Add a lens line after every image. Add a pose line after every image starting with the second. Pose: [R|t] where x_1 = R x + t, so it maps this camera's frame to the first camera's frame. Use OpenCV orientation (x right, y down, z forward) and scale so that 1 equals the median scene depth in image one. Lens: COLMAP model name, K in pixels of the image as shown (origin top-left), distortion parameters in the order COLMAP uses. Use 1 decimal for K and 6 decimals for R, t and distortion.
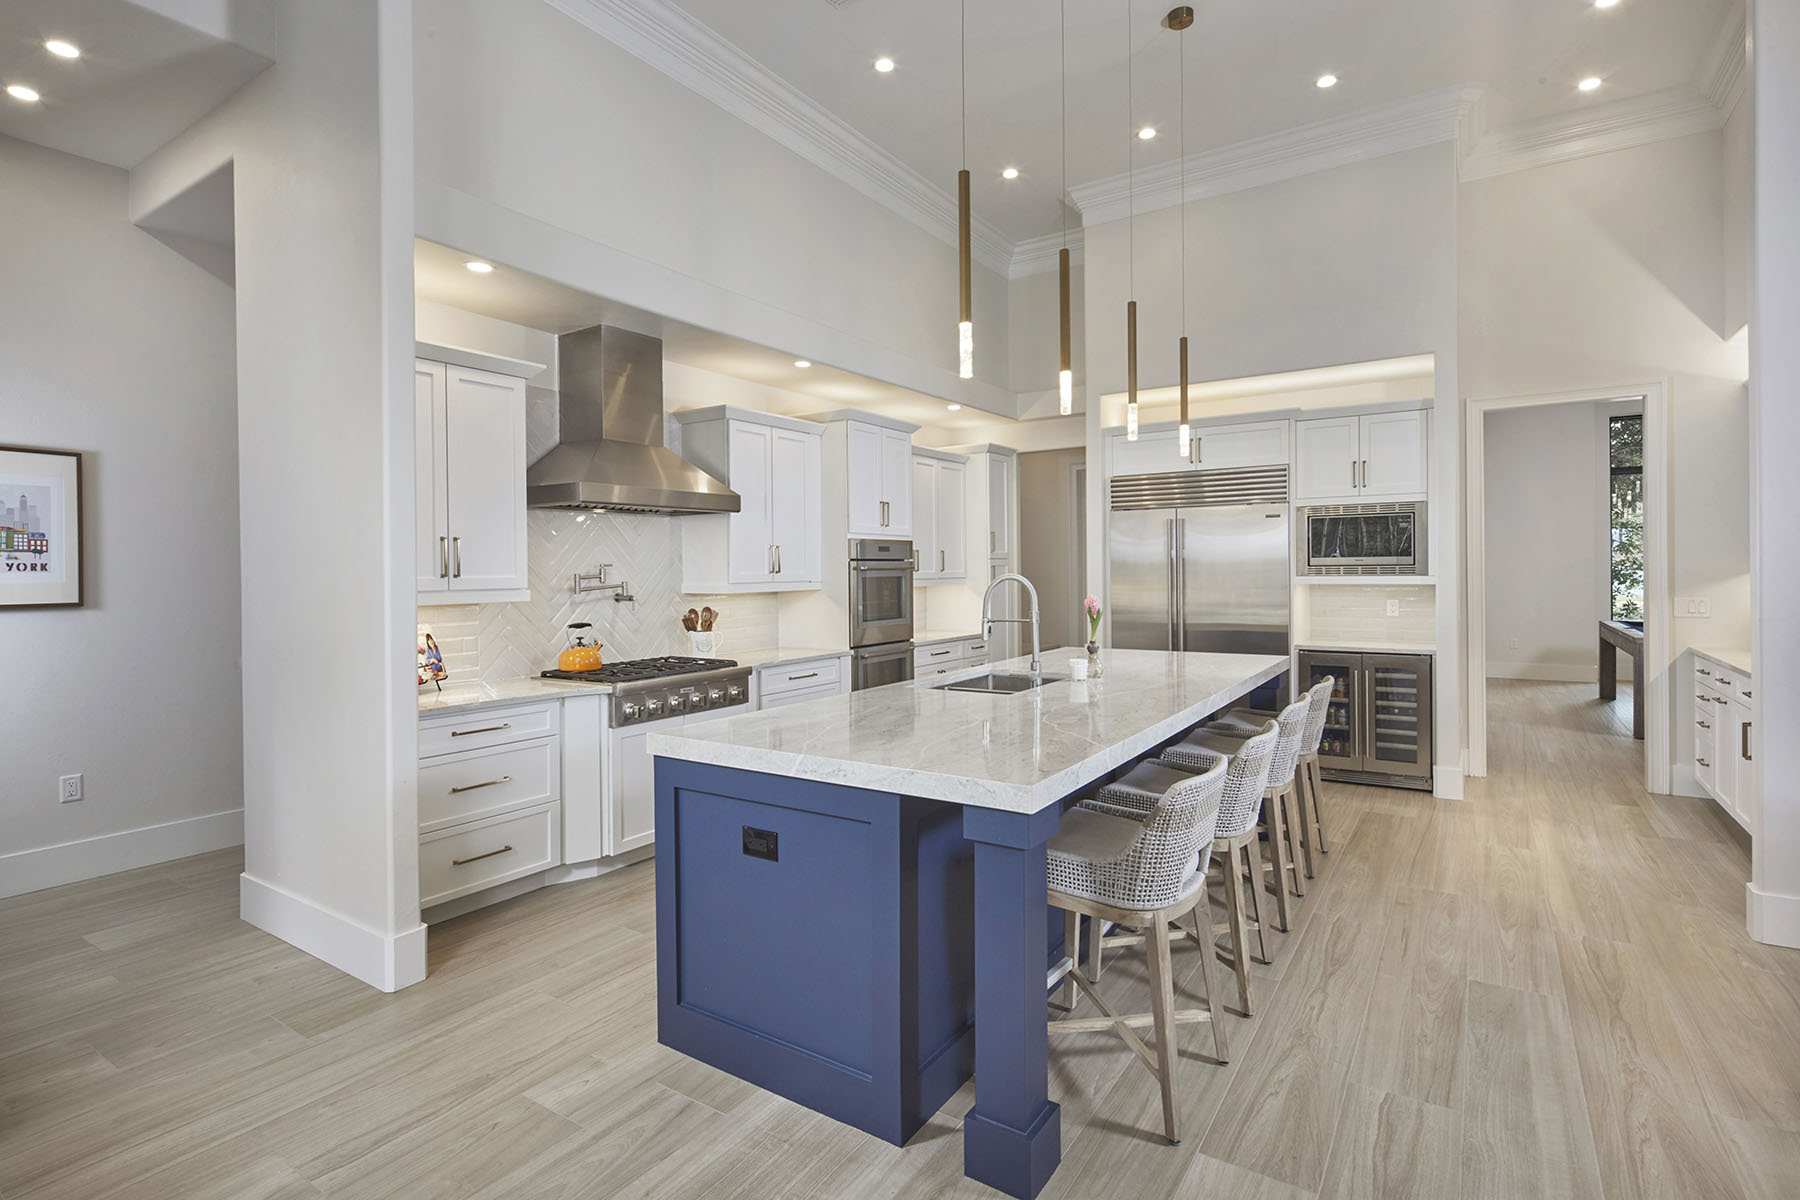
lens RADIAL K [[867.3, 0, 897.5], [0, 867.3, 585.8], [0, 0, 1]] dist [0.002803, -0.001161]
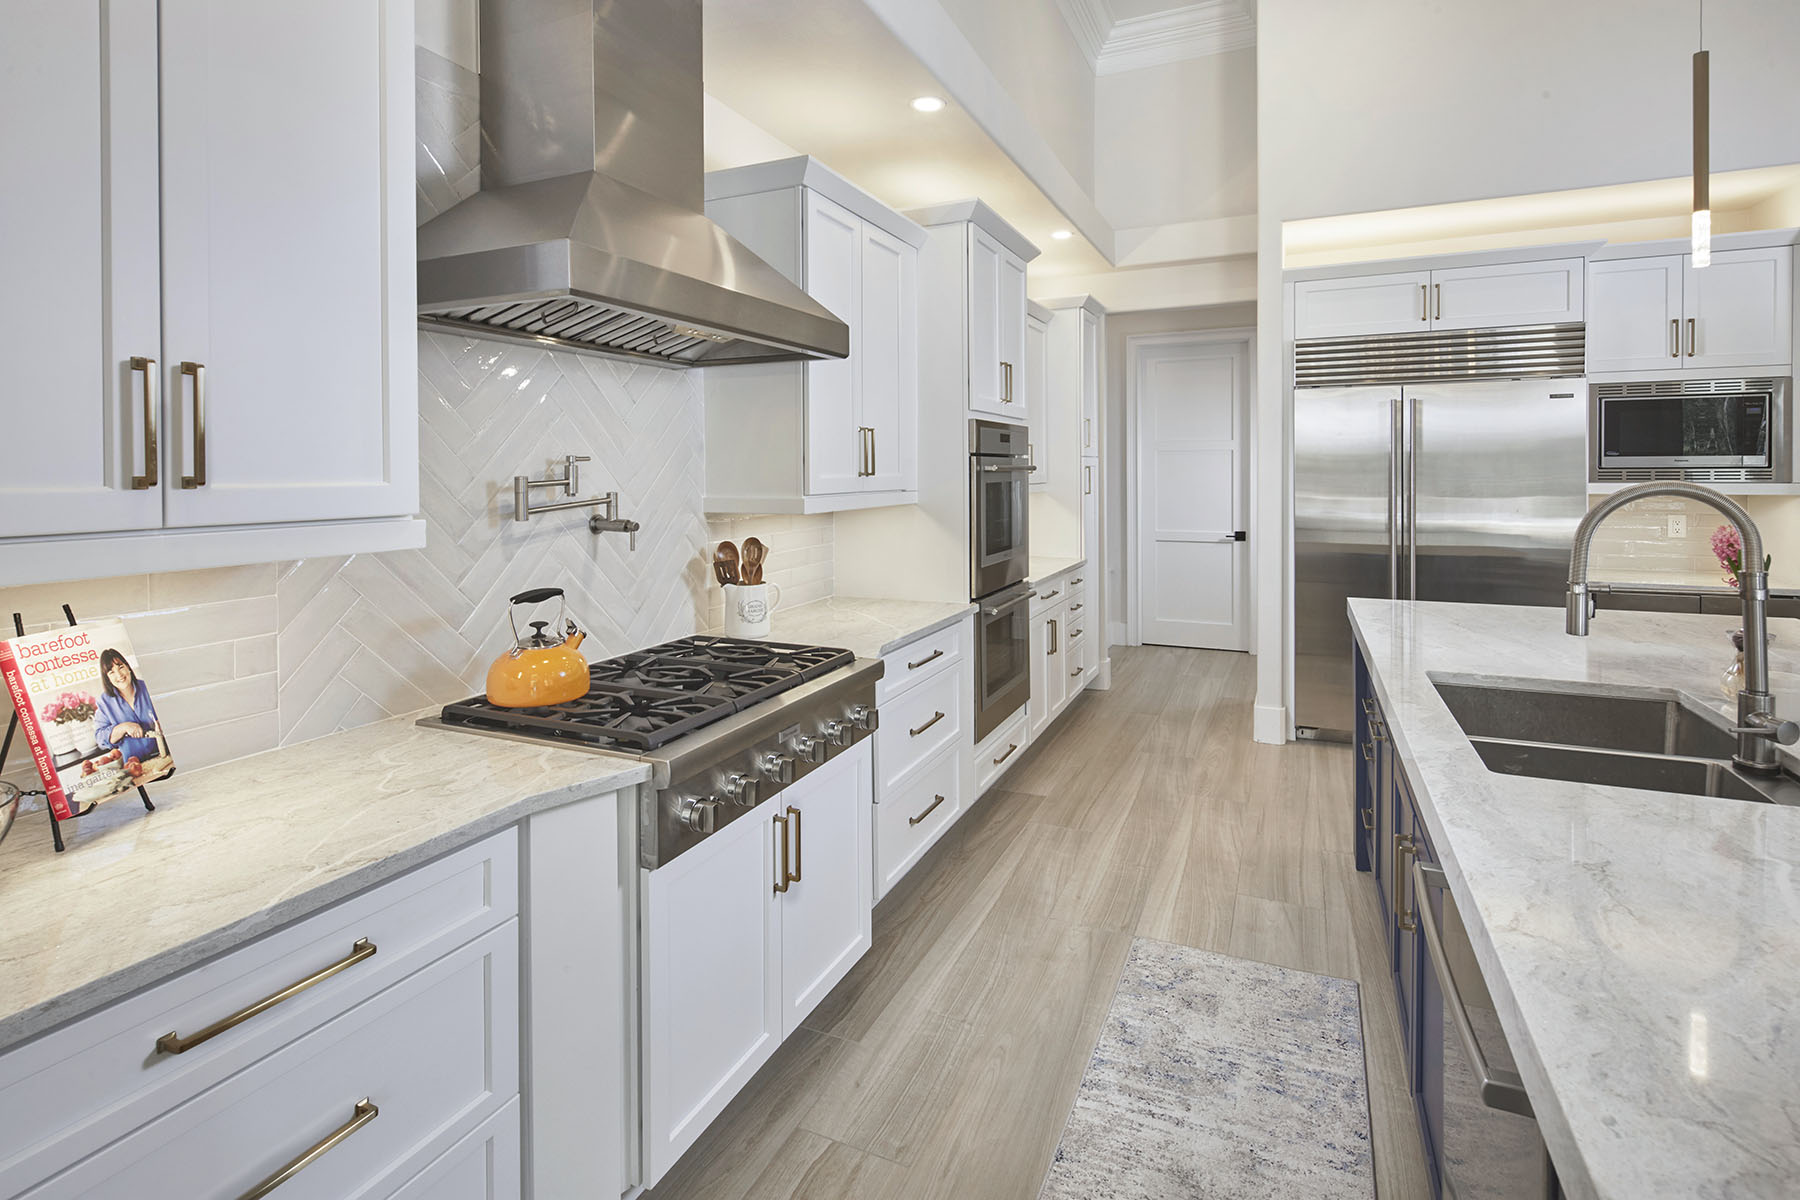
lens RADIAL K [[867.3, 0, 918.3], [0, 867.3, 486.8], [0, 0, 1]] dist [0.002803, -0.001161]
pose [[0.986207, 0.001697, 0.165507, -0.223724], [-0.001419, 0.999997, -0.001793, -0.007455], [-0.165510, 0.001534, 0.986207, 0.481913]]
